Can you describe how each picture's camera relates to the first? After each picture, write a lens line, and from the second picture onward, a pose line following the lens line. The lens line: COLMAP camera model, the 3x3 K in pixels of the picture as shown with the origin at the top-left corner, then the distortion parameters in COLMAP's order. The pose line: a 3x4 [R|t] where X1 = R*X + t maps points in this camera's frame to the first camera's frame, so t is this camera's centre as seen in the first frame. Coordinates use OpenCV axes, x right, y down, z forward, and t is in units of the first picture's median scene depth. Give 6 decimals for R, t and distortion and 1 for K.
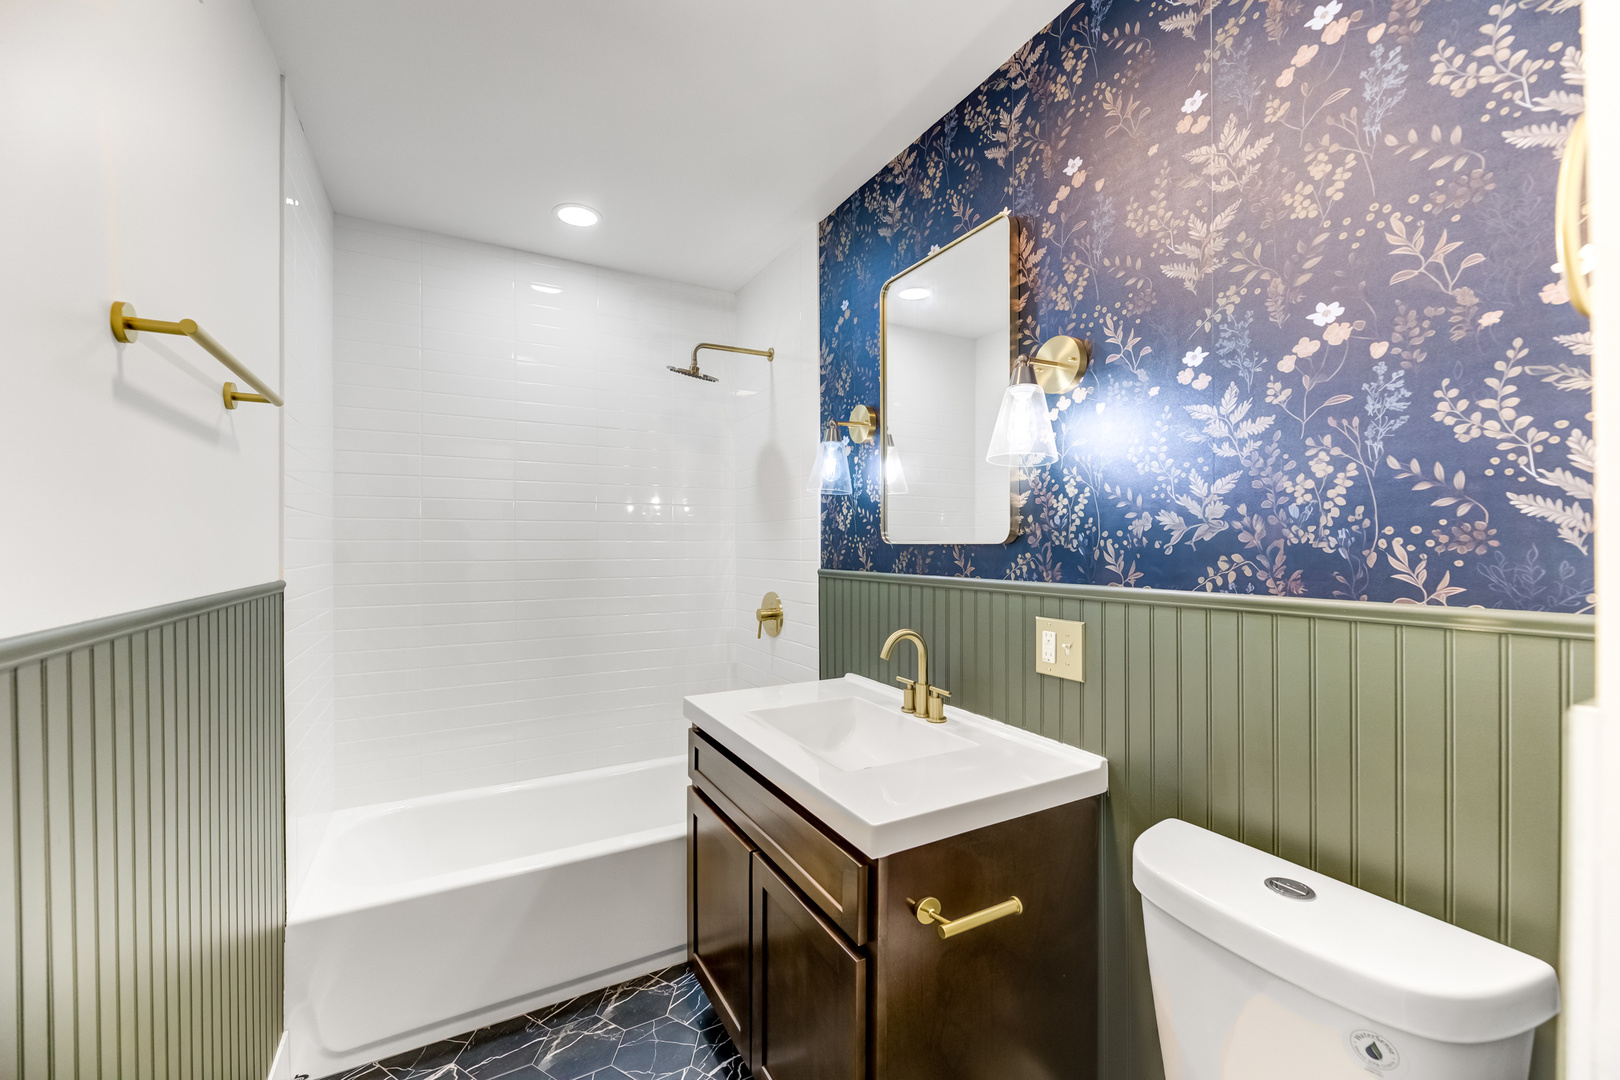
lens RADIAL K [[652.5, 0, 805.8], [0, 652.5, 539.3], [0, 0, 1]] dist [-0.001398, -0.000050]
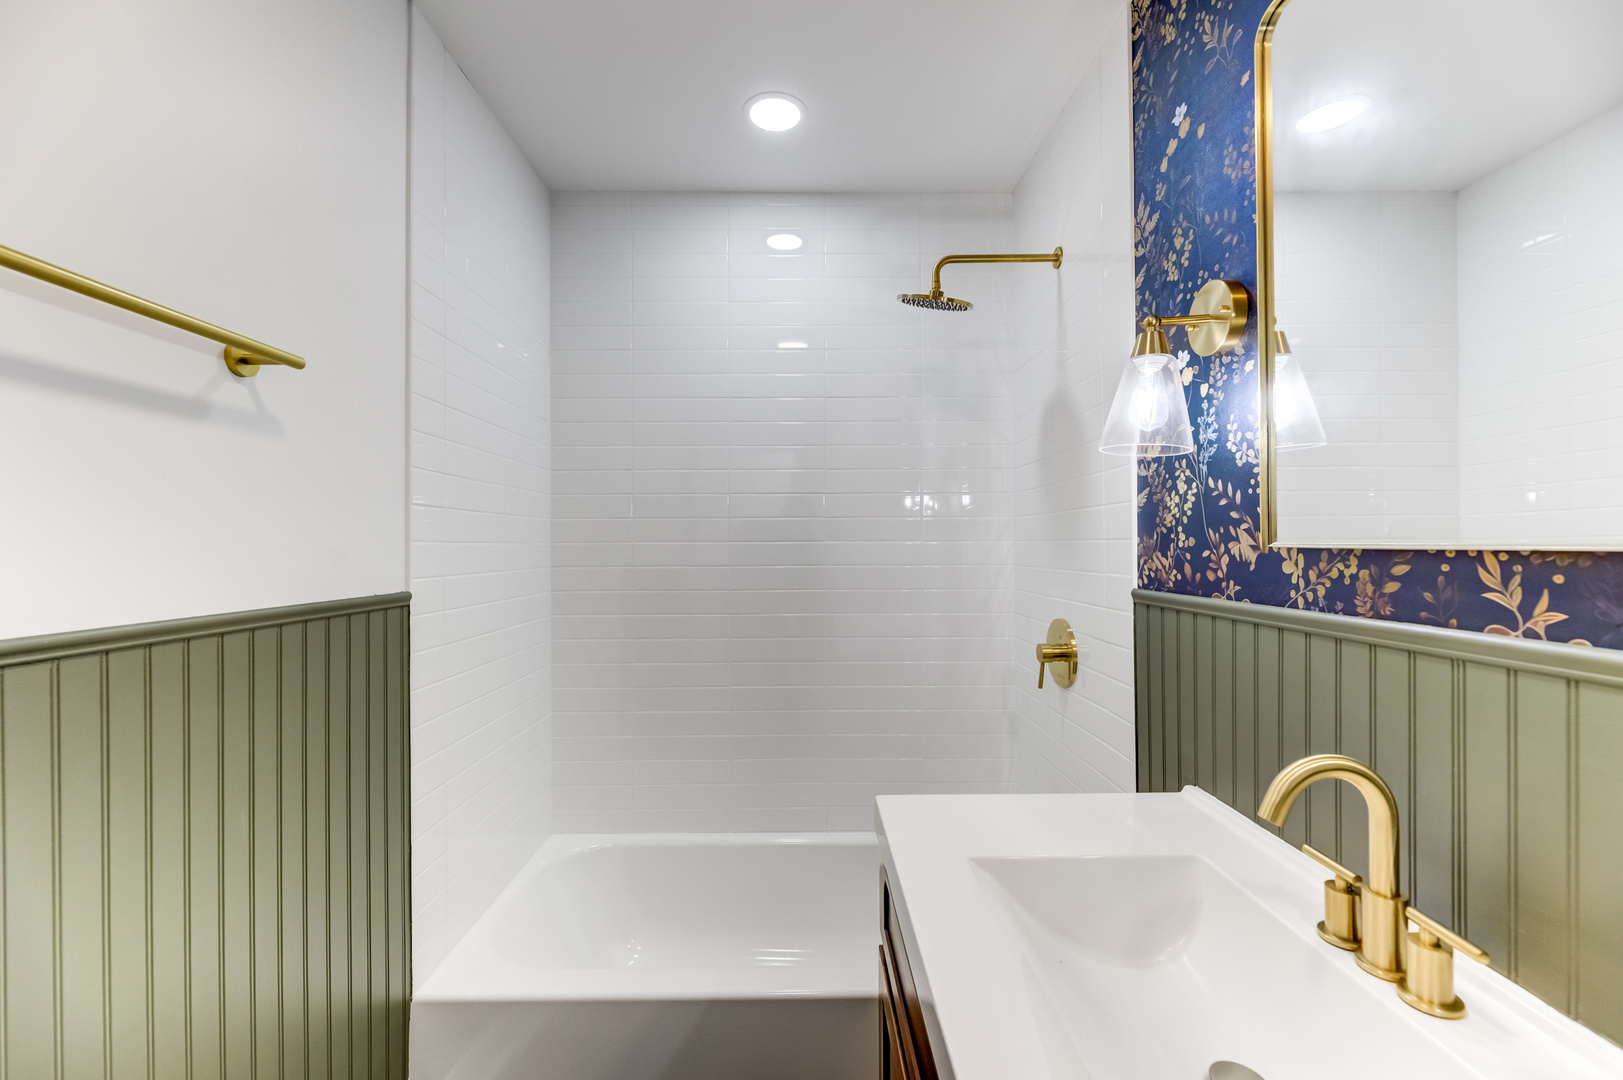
lens RADIAL K [[653.7, 0, 807.3], [0, 653.7, 539.3], [0, 0, 1]] dist [-0.001398, -0.000050]
pose [[0.878194, -0.005176, -0.478277, 0.047364], [0.006543, 0.999978, 0.001193, -0.001706], [0.478260, -0.004177, 0.878208, 0.375739]]
